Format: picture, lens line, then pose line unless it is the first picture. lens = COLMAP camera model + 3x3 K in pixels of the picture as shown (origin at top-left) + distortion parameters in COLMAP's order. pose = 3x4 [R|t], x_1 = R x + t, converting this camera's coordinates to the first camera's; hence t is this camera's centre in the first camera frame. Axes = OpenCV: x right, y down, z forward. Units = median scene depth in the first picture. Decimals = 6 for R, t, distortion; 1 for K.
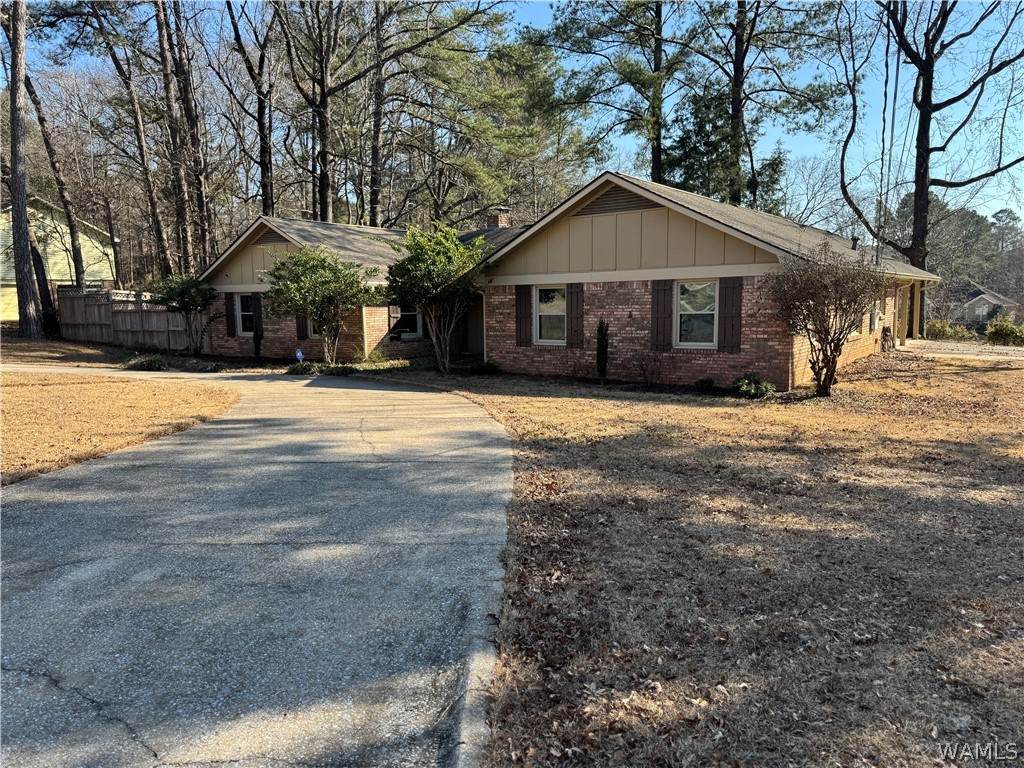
lens RADIAL K [[727.9, 0, 516.4], [0, 727.9, 395.1], [0, 0, 1]] dist [0.030969, -0.036718]
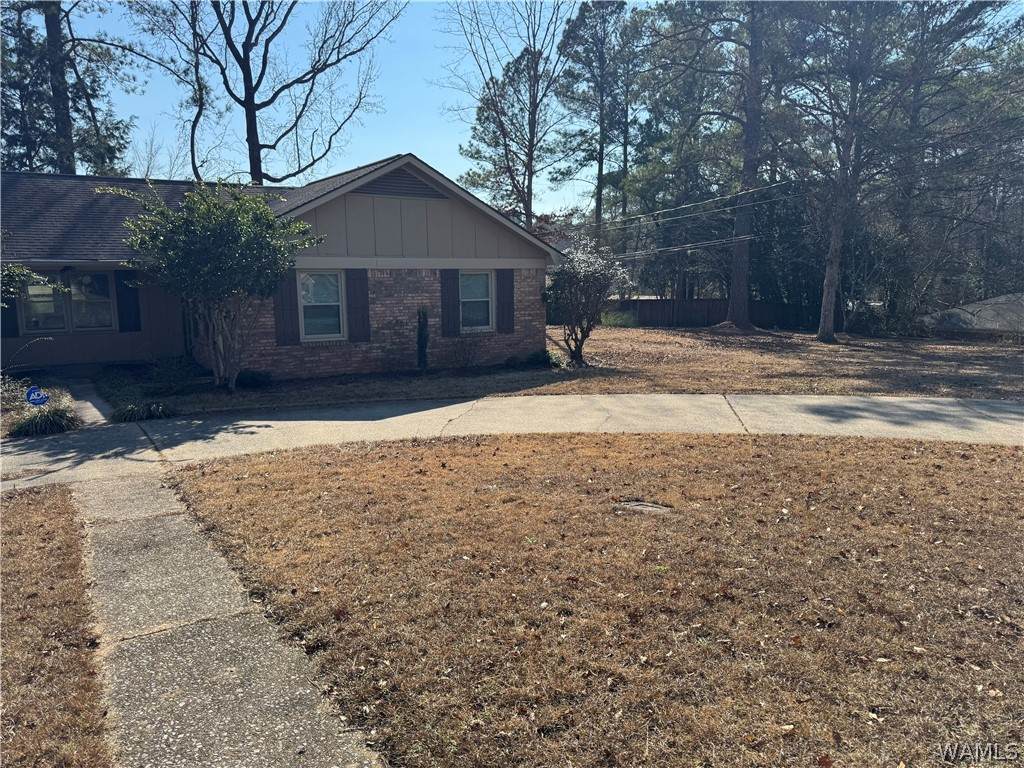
lens RADIAL K [[727.9, 0, 513.1], [0, 727.9, 393.0], [0, 0, 1]] dist [0.030969, -0.036718]
pose [[0.360476, -0.141810, 0.921926, -0.711729], [0.115435, 0.987560, 0.106770, -0.078782], [-0.925598, 0.067934, 0.372362, 0.509985]]
